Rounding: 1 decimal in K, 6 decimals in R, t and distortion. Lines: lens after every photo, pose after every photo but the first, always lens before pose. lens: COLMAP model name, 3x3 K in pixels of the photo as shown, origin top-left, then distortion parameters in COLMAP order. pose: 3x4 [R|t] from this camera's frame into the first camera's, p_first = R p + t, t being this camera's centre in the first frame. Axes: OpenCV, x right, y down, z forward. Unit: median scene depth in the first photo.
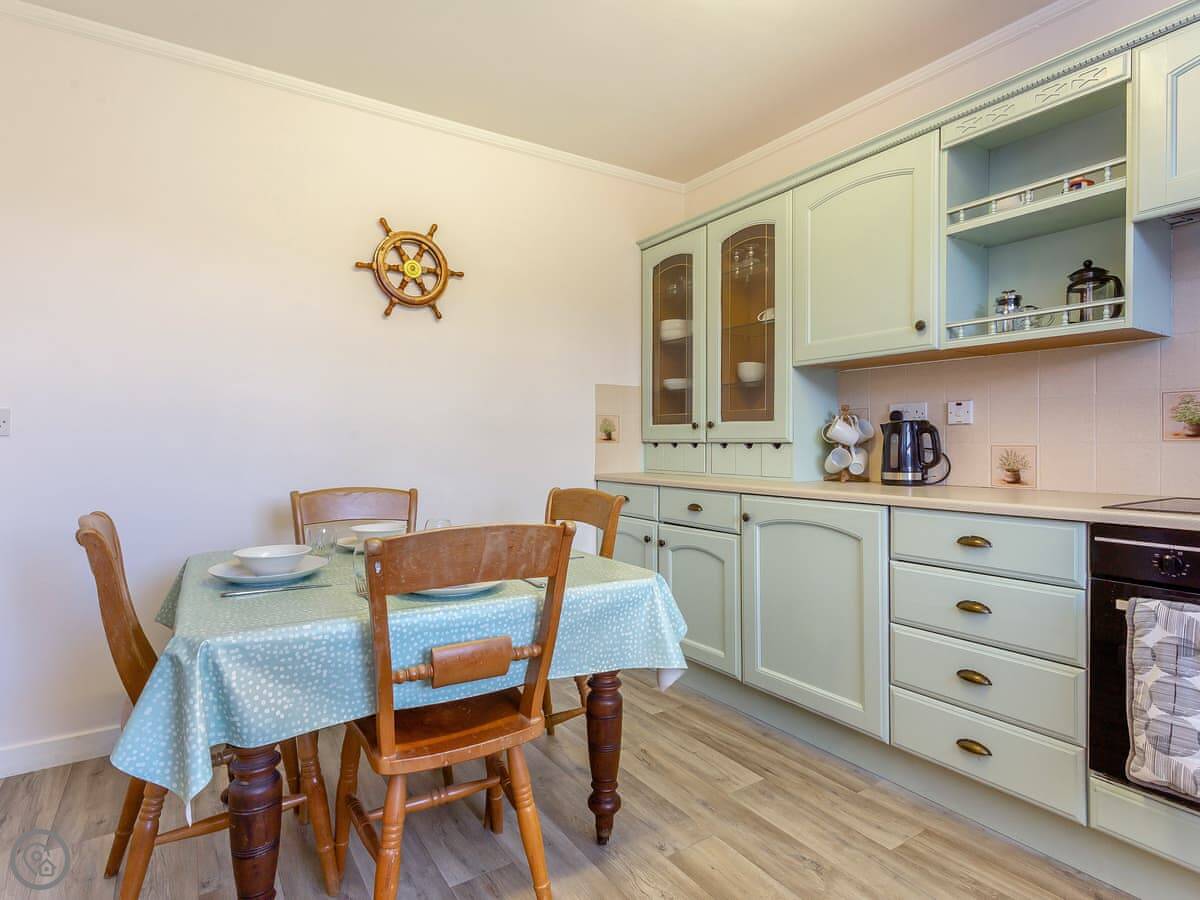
lens RADIAL K [[646.6, 0, 606.4], [0, 646.6, 443.5], [0, 0, 1]] dist [-0.001021, 0.000642]
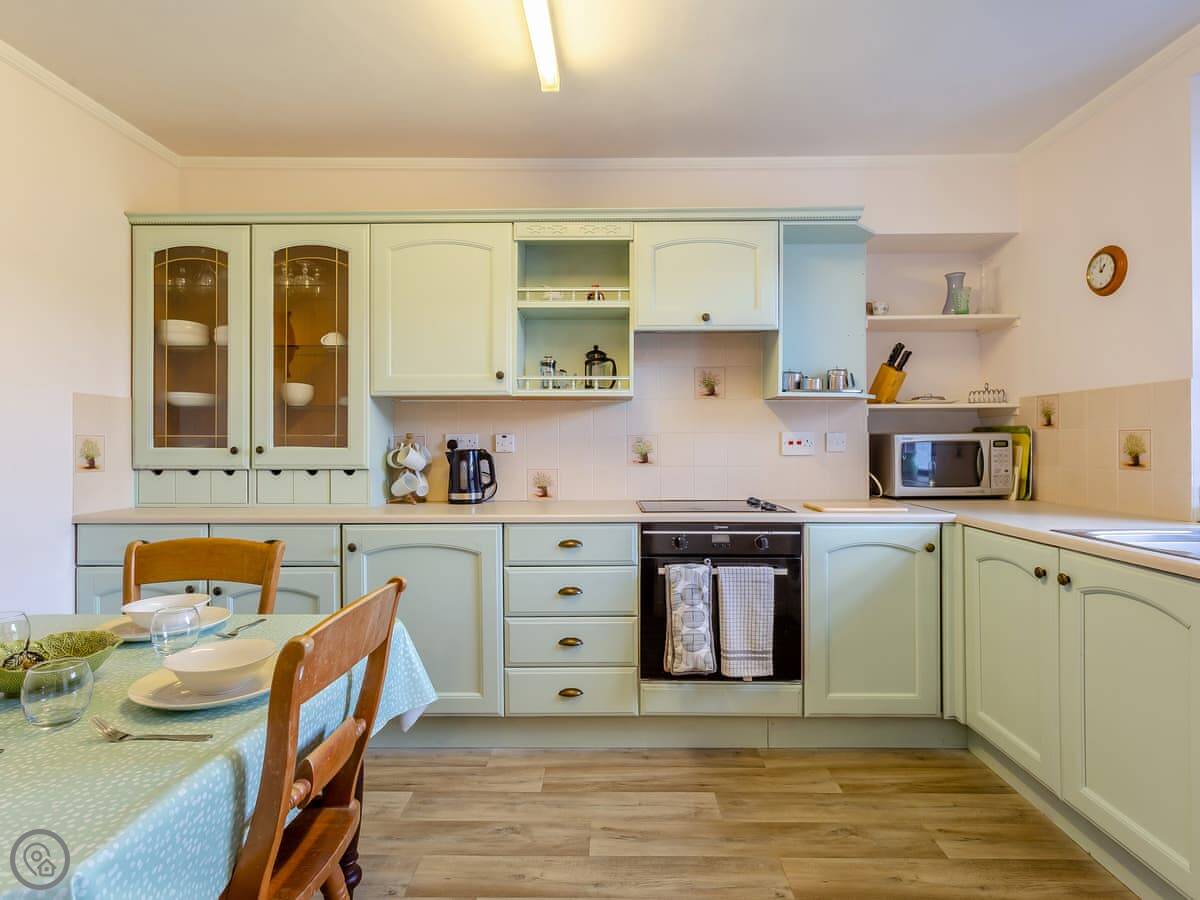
lens RADIAL K [[646.6, 0, 606.4], [0, 646.6, 443.5], [0, 0, 1]] dist [-0.001021, 0.000642]
pose [[0.555595, 0.002721, 0.831448, -0.400716], [0.001778, 0.999988, -0.004460, -0.041469], [-0.831451, 0.003956, 0.555584, 0.125162]]
